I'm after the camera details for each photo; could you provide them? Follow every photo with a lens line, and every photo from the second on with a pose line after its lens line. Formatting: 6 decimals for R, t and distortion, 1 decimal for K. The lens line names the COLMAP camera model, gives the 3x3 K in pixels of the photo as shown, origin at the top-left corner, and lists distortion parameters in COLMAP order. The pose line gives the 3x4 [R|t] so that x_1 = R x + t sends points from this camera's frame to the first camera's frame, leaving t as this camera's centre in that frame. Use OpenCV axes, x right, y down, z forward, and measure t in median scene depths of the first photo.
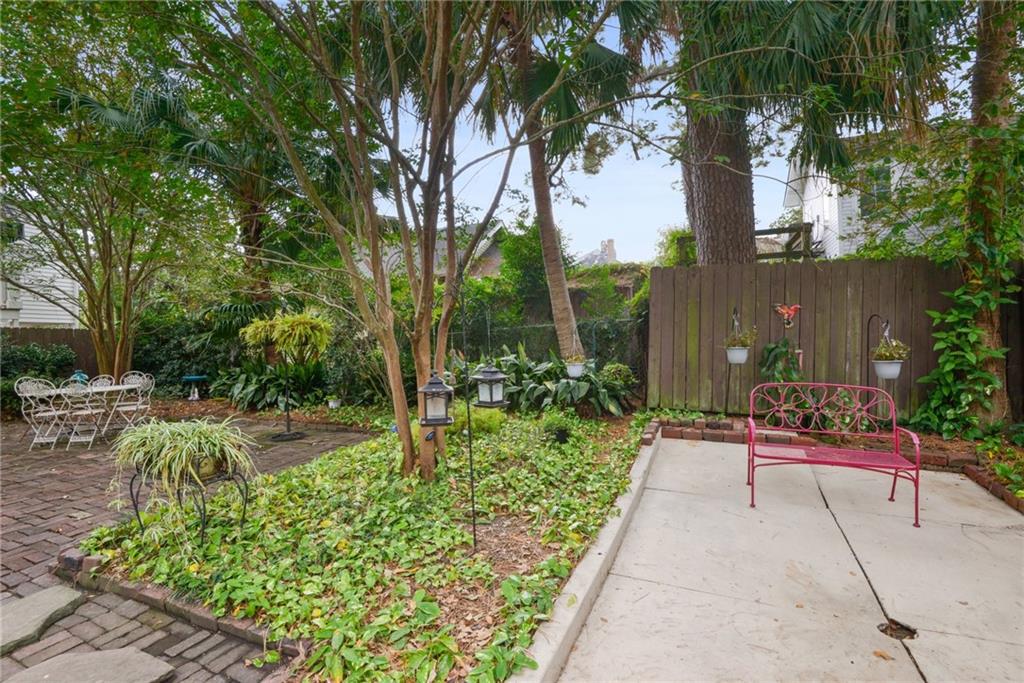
lens RADIAL K [[478.3, 0, 504.6], [0, 478.3, 337.3], [0, 0, 1]] dist [-0.004869, -0.001586]
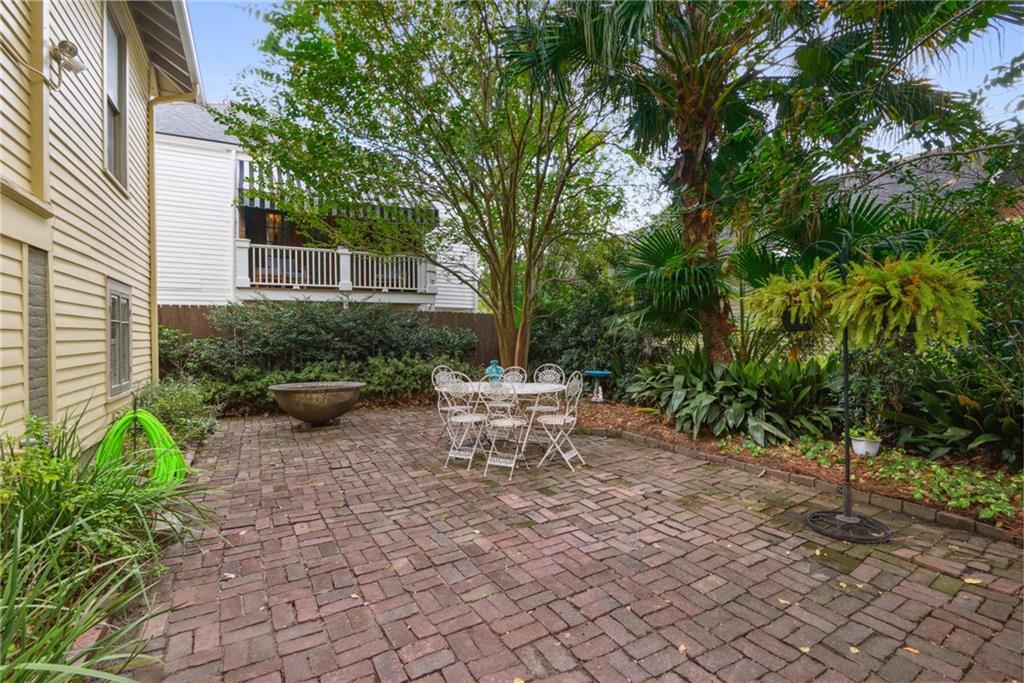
lens RADIAL K [[478.3, 0, 517.4], [0, 478.3, 337.5], [0, 0, 1]] dist [-0.004869, -0.001586]
pose [[0.811829, 0.023773, -0.583412, -0.346109], [-0.013274, 0.999664, 0.022264, 0.013217], [0.583745, -0.010330, 0.811871, 0.334640]]
